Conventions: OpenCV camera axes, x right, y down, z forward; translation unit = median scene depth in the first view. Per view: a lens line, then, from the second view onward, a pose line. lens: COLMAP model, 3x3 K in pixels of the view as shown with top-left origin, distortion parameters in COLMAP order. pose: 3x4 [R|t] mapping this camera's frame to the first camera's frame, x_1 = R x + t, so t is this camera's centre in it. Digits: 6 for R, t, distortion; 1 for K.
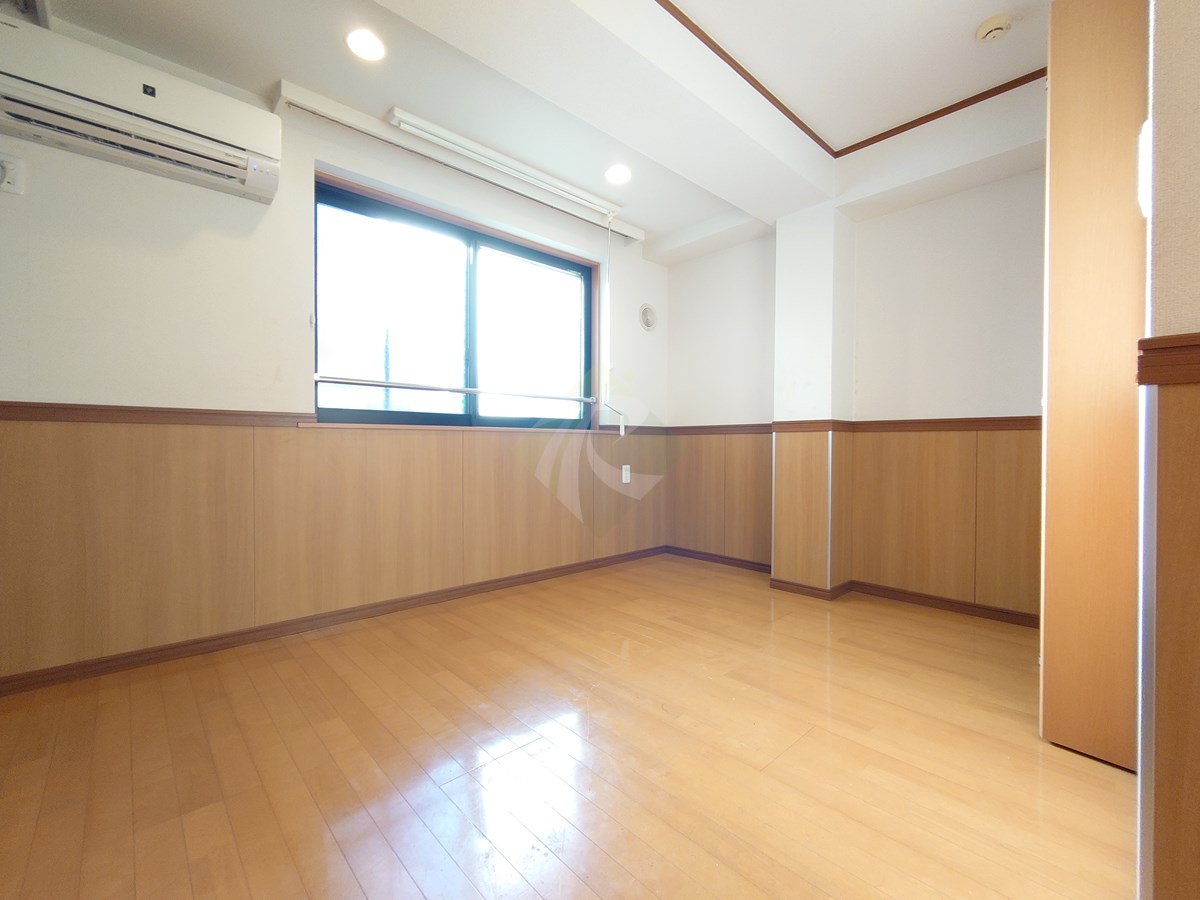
lens RADIAL K [[513.6, 0, 602.1], [0, 513.6, 450.5], [0, 0, 1]] dist [0.000905, -0.006830]
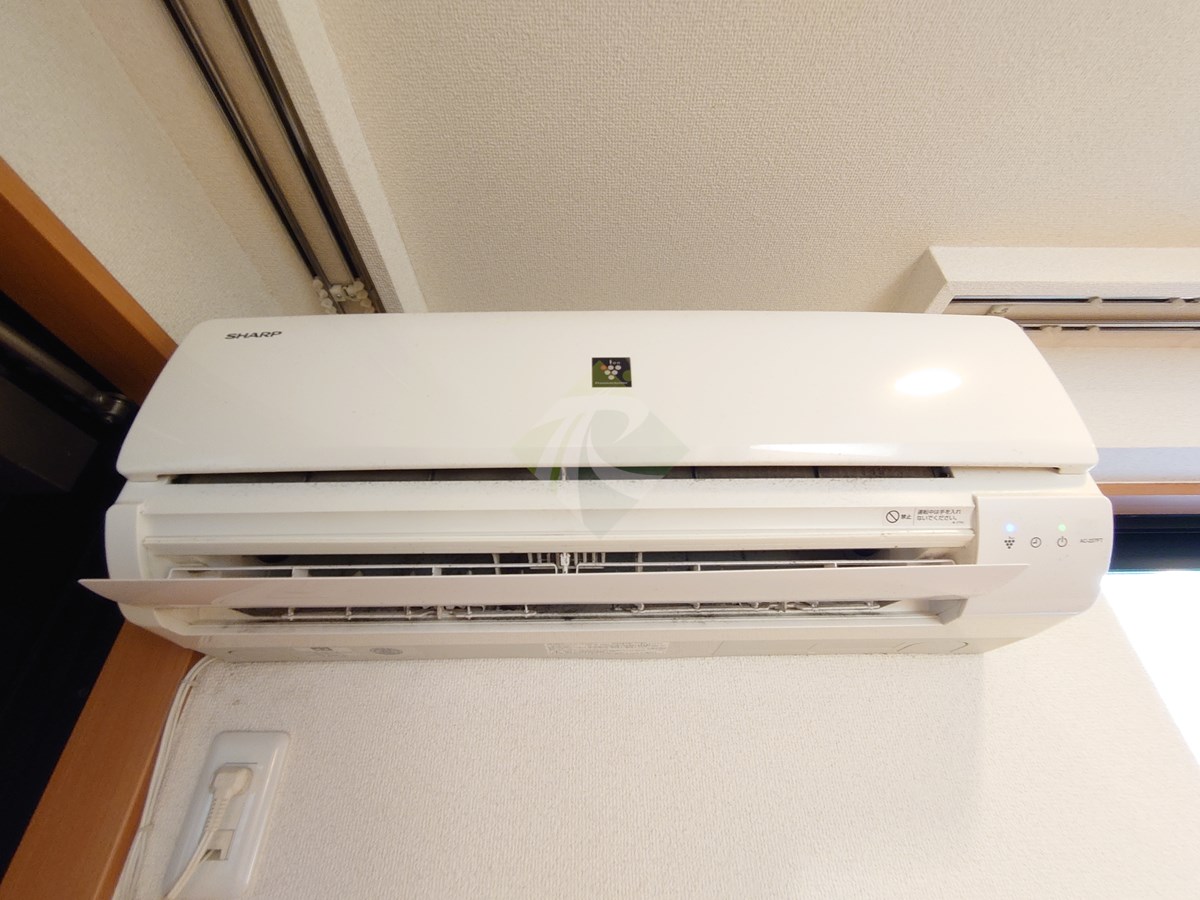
lens RADIAL K [[513.6, 0, 602.1], [0, 513.6, 450.5], [0, 0, 1]] dist [0.000905, -0.006830]
pose [[0.741955, -0.388078, -0.546715, -0.558501], [0.016681, 0.825879, -0.563601, -0.387101], [0.670242, 0.409047, 0.619238, 0.620023]]
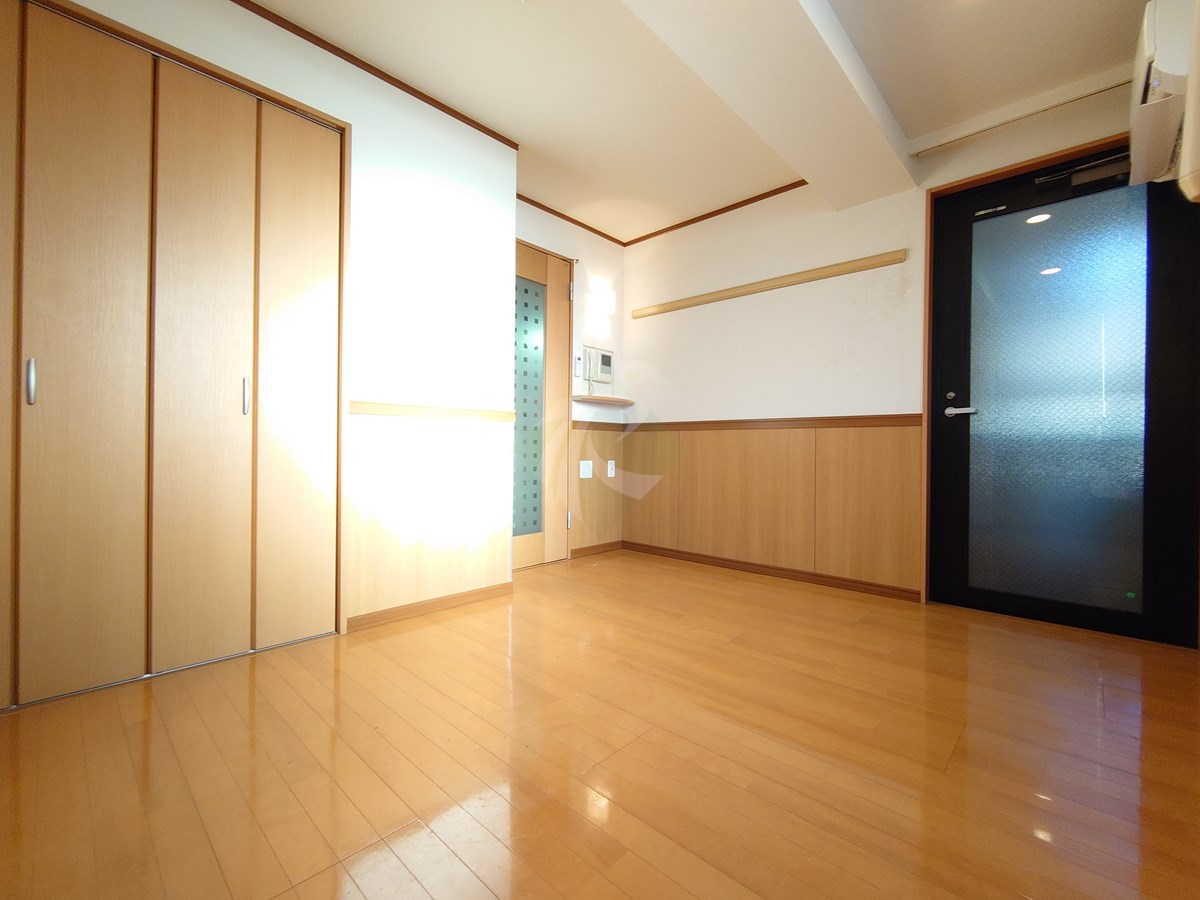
lens RADIAL K [[513.6, 0, 602.1], [0, 513.6, 450.5], [0, 0, 1]] dist [0.000905, -0.006830]
pose [[-0.997819, -0.011149, -0.065062, 0.178250], [-0.011766, 0.999889, 0.009101, 0.010511], [0.064954, 0.009847, -0.997840, 1.430161]]
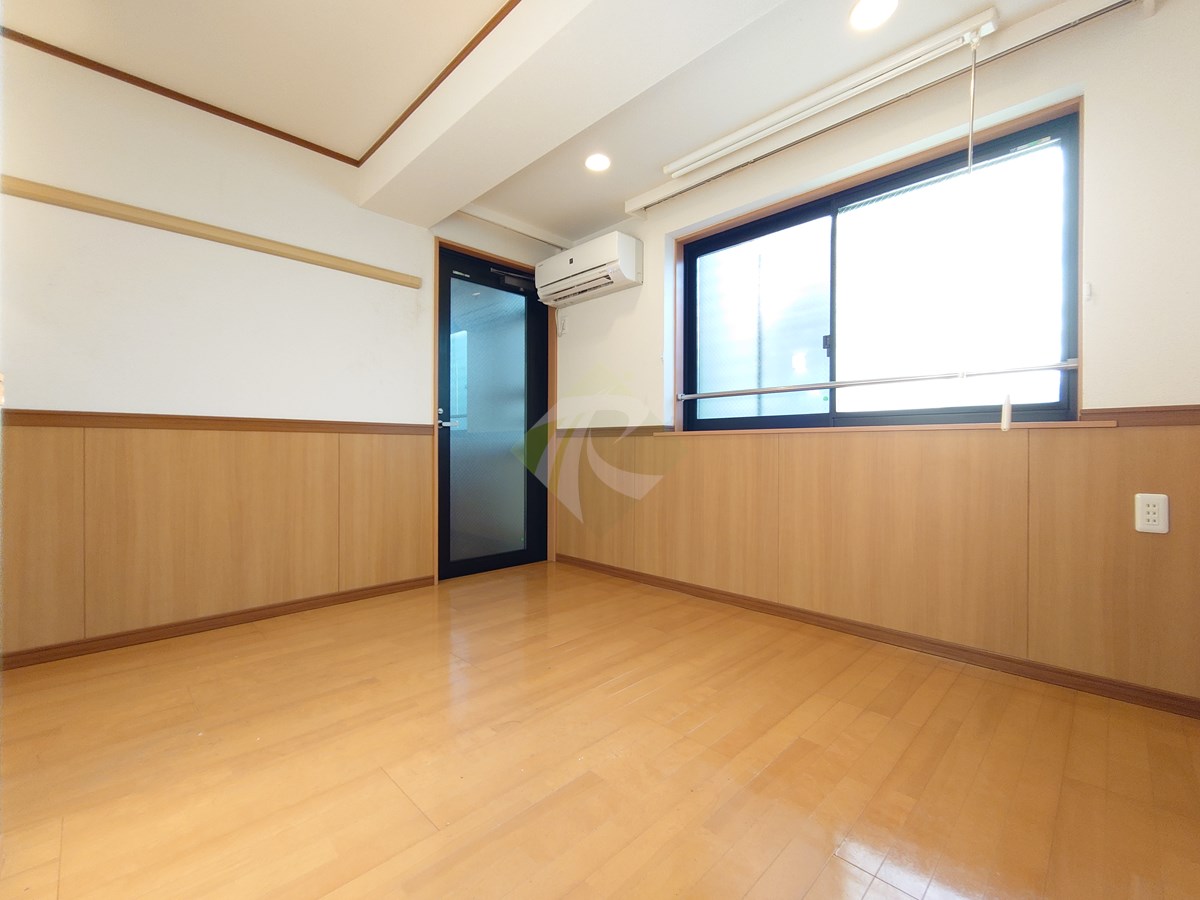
lens RADIAL K [[513.6, 0, 602.1], [0, 513.6, 450.5], [0, 0, 1]] dist [0.000905, -0.006830]
pose [[0.034959, 0.002388, -0.999386, 0.733449], [-0.009744, 0.999950, 0.002049, -0.008279], [0.999341, 0.009667, 0.034981, 0.762040]]
